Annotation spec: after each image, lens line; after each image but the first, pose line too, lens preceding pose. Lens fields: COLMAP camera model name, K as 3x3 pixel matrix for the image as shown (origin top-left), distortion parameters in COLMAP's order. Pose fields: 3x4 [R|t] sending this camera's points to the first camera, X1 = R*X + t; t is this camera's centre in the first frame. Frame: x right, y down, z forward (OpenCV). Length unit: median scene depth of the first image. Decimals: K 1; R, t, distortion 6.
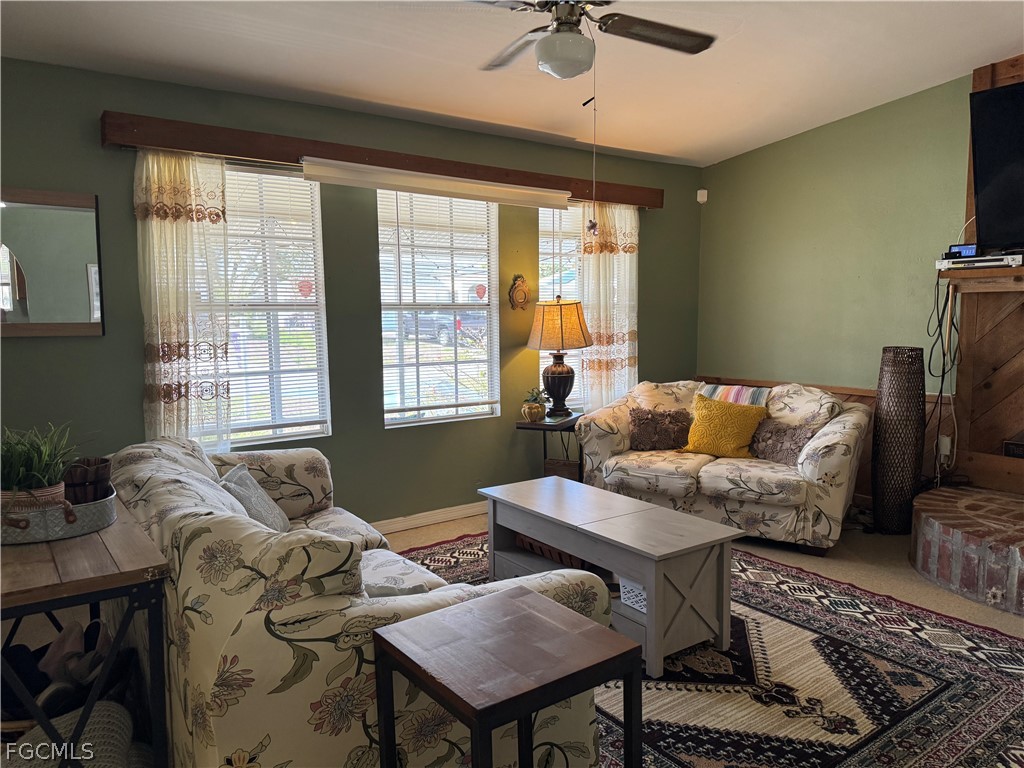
lens RADIAL K [[727.1, 0, 511.0], [0, 727.1, 383.5], [0, 0, 1]] dist [0.040813, -0.039789]
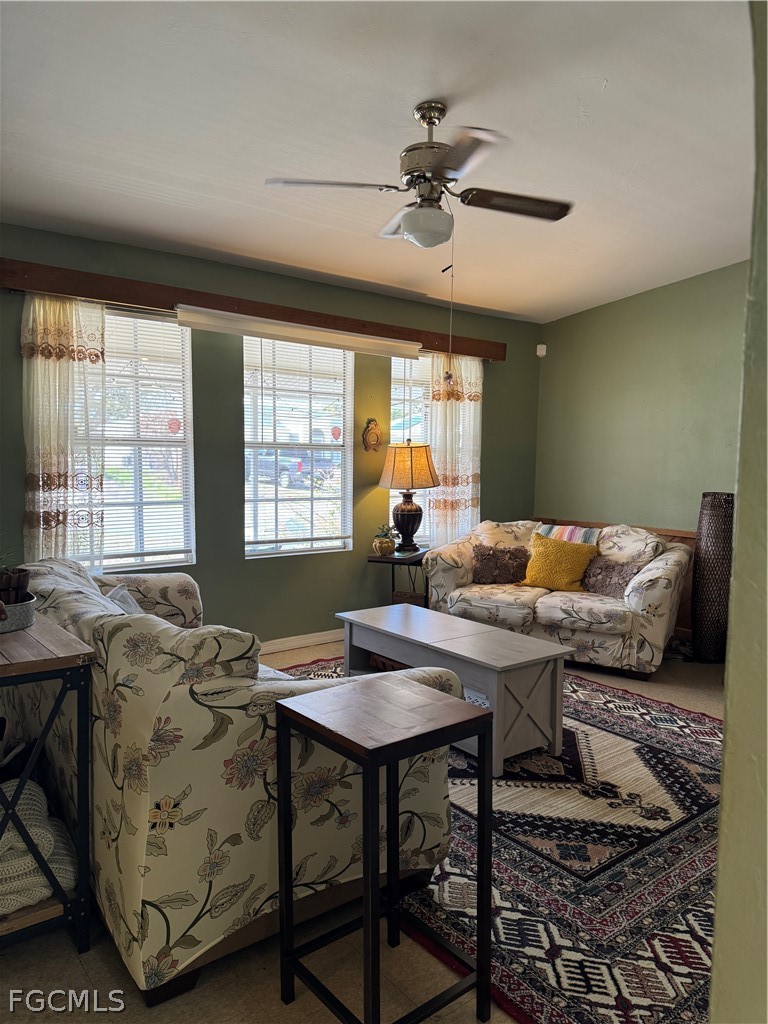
lens RADIAL K [[727.1, 0, 382.0], [0, 727.1, 515.9], [0, 0, 1]] dist [0.040813, -0.039789]
pose [[0.998749, 0.018932, 0.046277, -0.028393], [-0.018113, 0.999673, -0.018049, 0.017275], [-0.046603, 0.017188, 0.998766, -0.091321]]
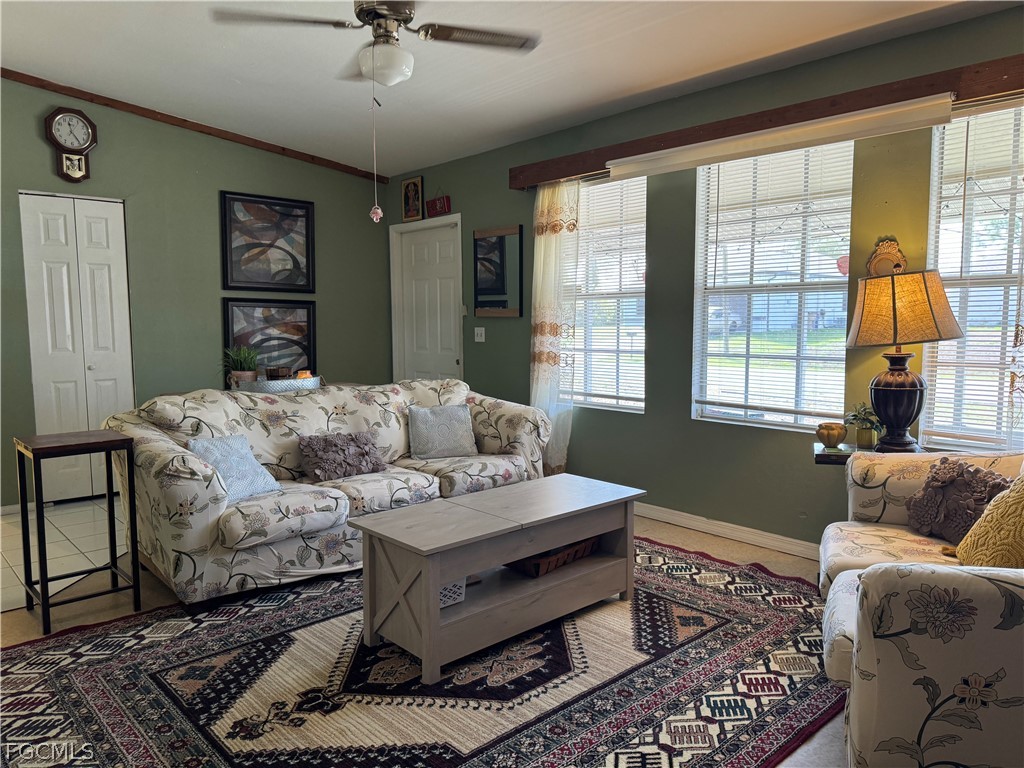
lens RADIAL K [[727.1, 0, 511.0], [0, 727.1, 383.5], [0, 0, 1]] dist [0.040813, -0.039789]
pose [[0.109408, 0.092739, -0.989661, 0.894751], [-0.094546, 0.992095, 0.082515, -0.048822], [0.989490, 0.084540, 0.117311, 0.780567]]
